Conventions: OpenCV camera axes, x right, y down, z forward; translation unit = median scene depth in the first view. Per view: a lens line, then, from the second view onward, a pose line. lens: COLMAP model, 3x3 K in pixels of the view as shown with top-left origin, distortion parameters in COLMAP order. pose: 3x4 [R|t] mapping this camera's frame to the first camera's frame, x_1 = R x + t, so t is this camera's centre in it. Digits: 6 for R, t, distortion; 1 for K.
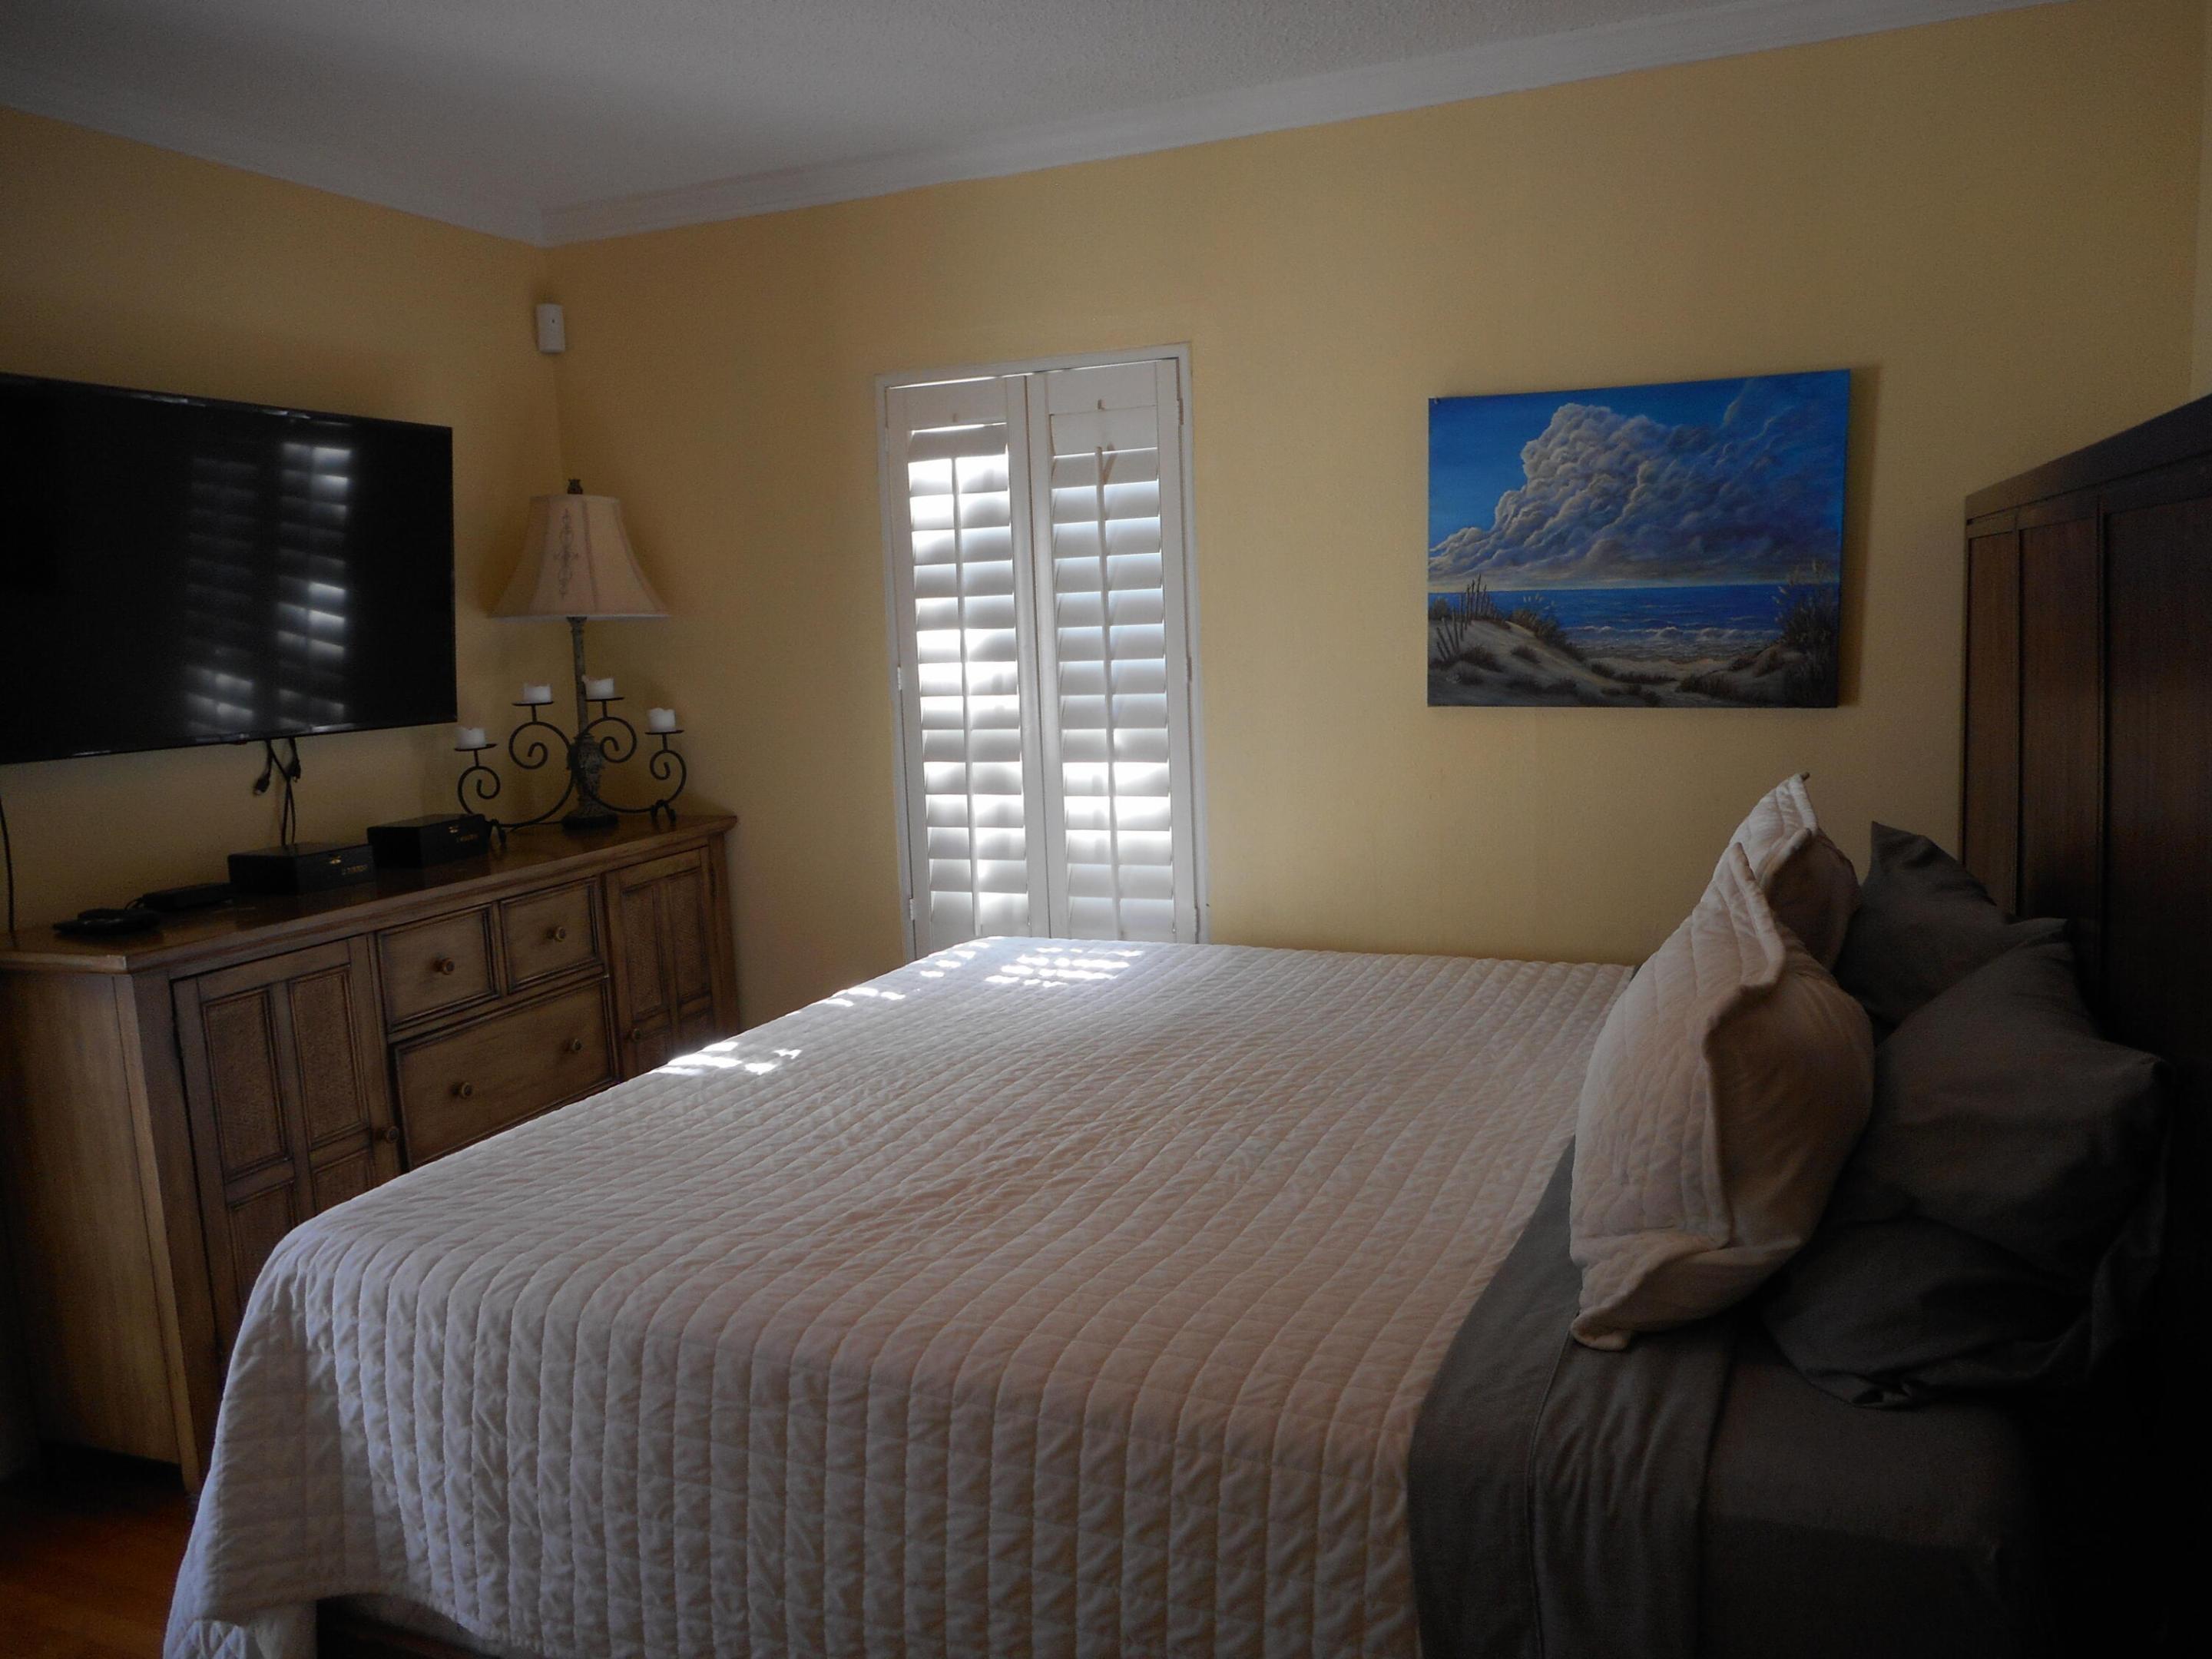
lens RADIAL K [[1622.9, 0, 1096.7], [0, 1622.9, 823.9], [0, 0, 1]] dist [-0.004878, 0.005153]
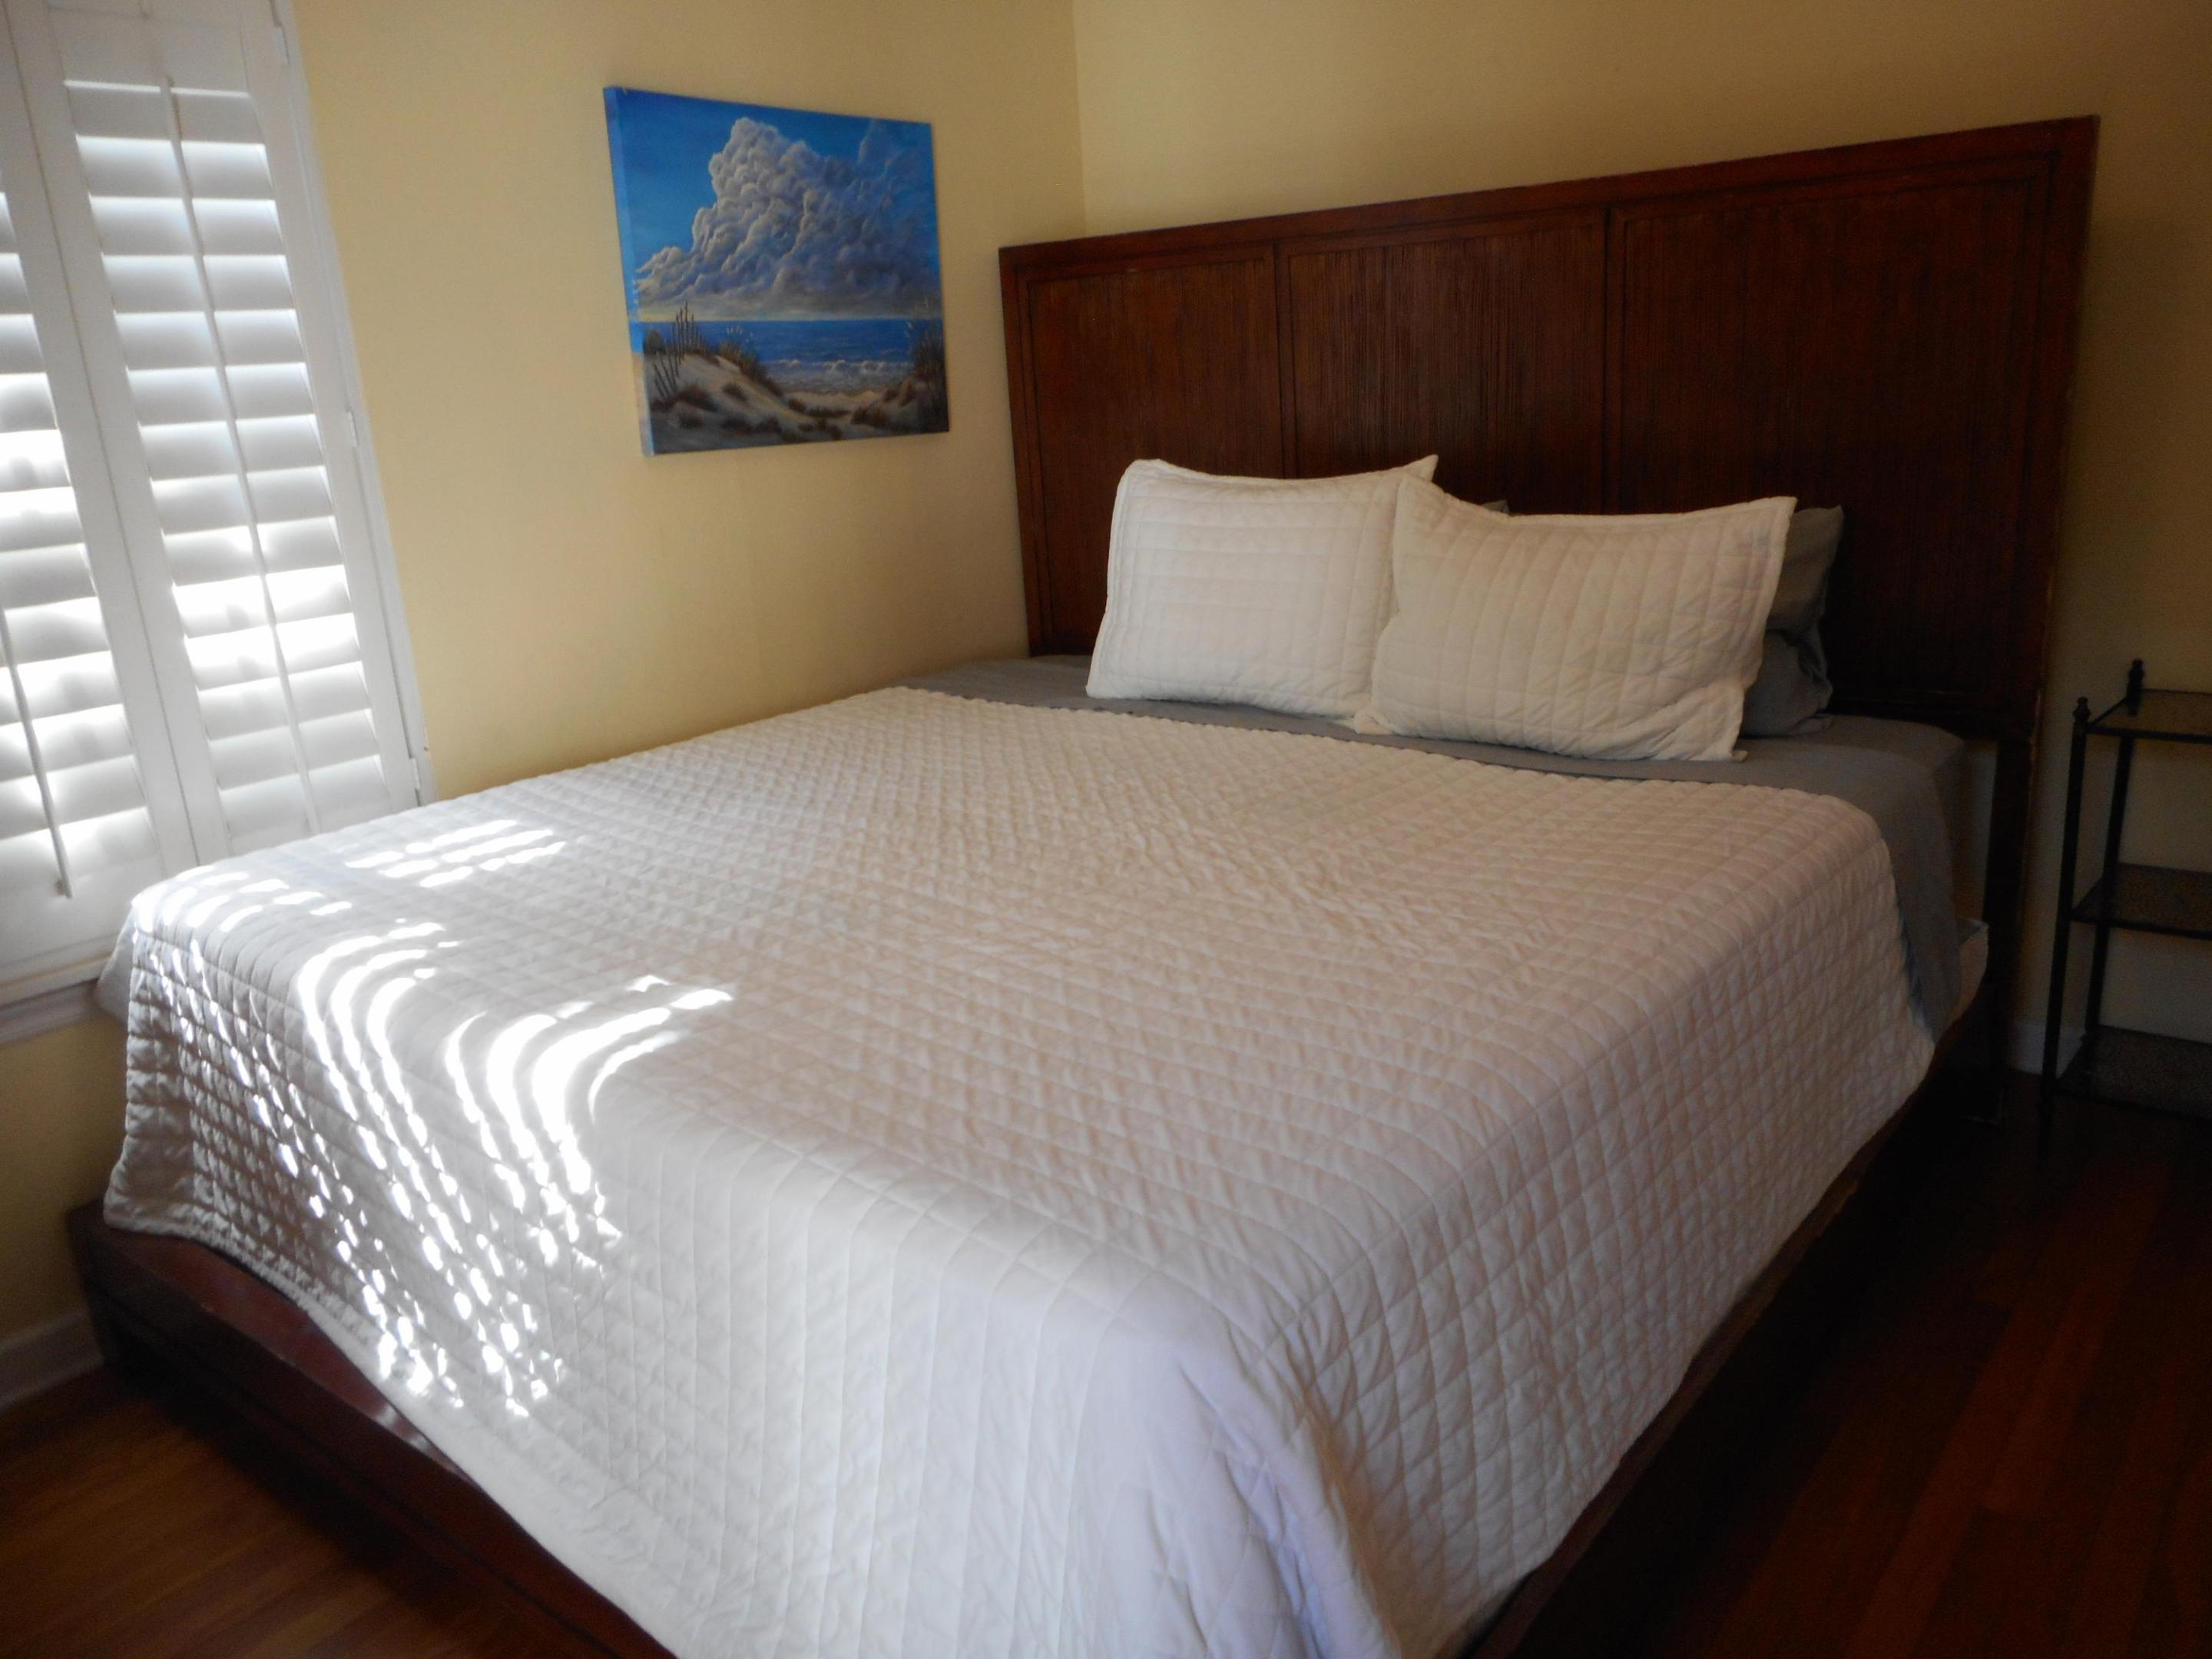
lens RADIAL K [[1622.9, 0, 1096.7], [0, 1622.9, 823.9], [0, 0, 1]] dist [-0.004878, 0.005153]
pose [[0.291907, -0.244279, 0.924726, -0.618238], [0.173331, 0.964337, 0.200028, -0.014731], [-0.940610, 0.101894, 0.323838, 0.534771]]
